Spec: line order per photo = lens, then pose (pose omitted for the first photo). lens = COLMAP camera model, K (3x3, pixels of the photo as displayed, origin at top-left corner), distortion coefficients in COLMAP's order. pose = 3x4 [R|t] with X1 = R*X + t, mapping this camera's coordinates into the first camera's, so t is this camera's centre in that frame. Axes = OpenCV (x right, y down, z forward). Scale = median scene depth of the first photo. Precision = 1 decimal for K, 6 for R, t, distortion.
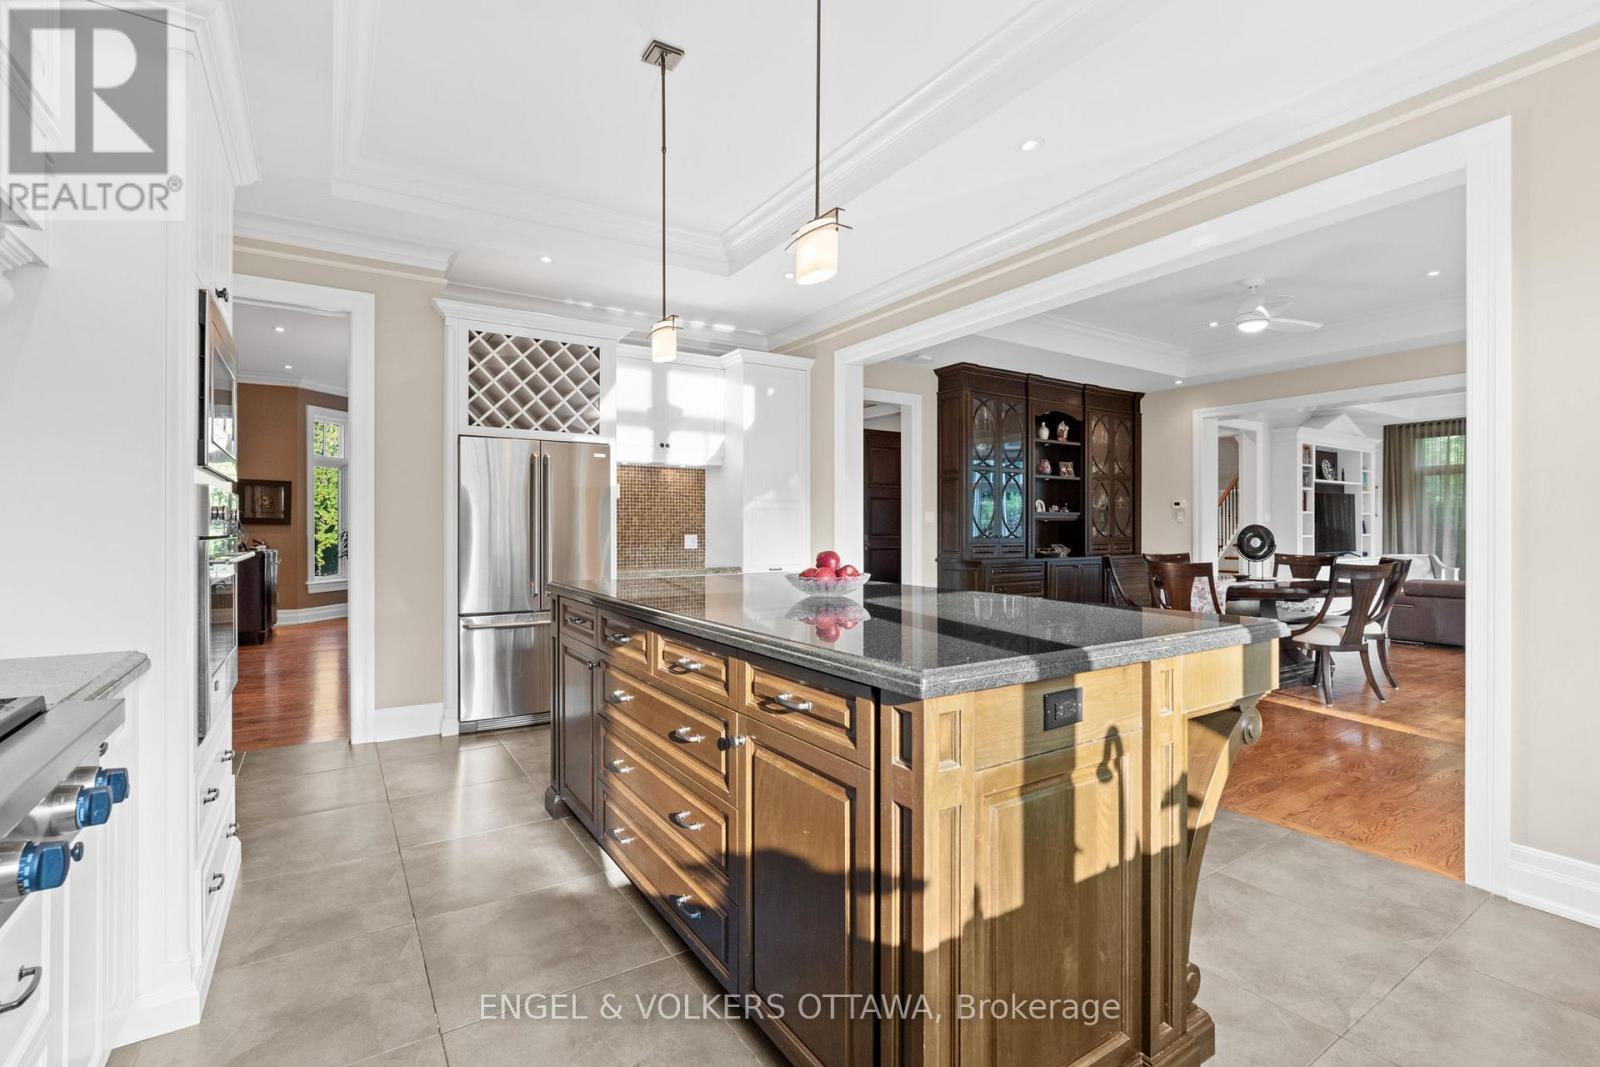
lens RADIAL K [[729.3, 0, 794.2], [0, 729.3, 529.5], [0, 0, 1]] dist [-0.001696, -0.000663]
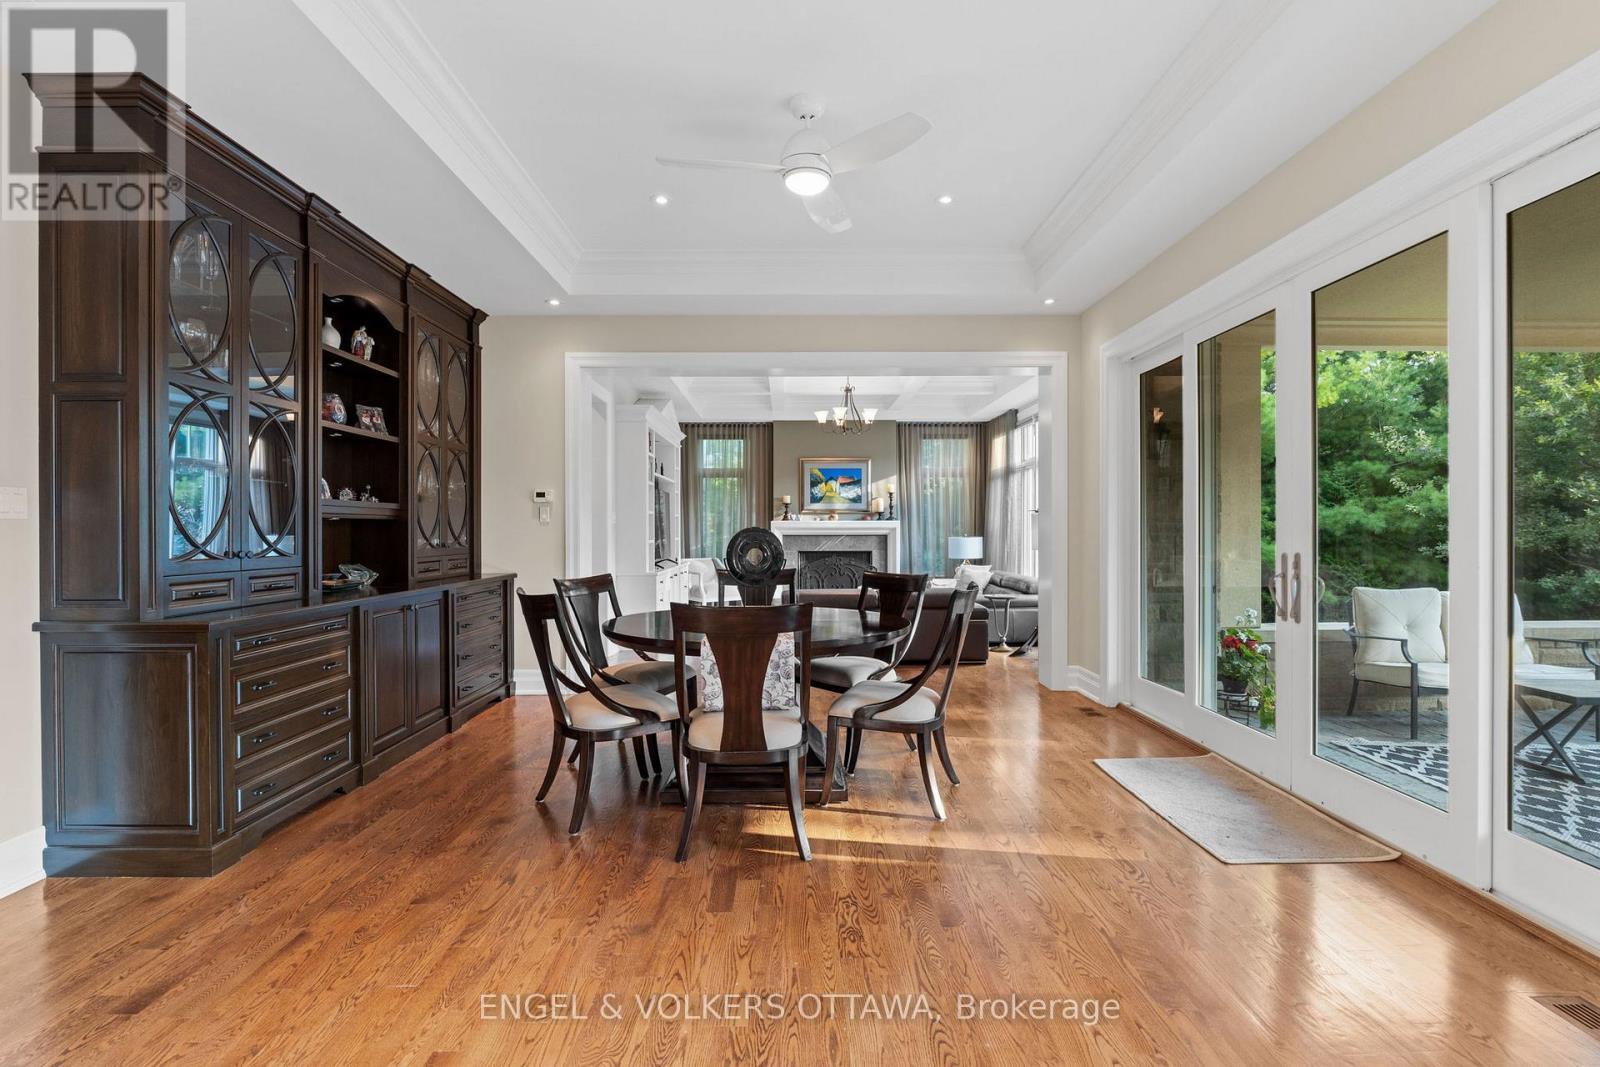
lens RADIAL K [[787.5, 0, 797.2], [0, 787.5, 528.5], [0, 0, 1]] dist [-0.001427, 0.000258]
pose [[0.543286, 0.003851, 0.839539, 0.070124], [-0.002104, 0.999993, -0.003226, -0.004286], [-0.839545, -0.000014, 0.543290, 0.446253]]
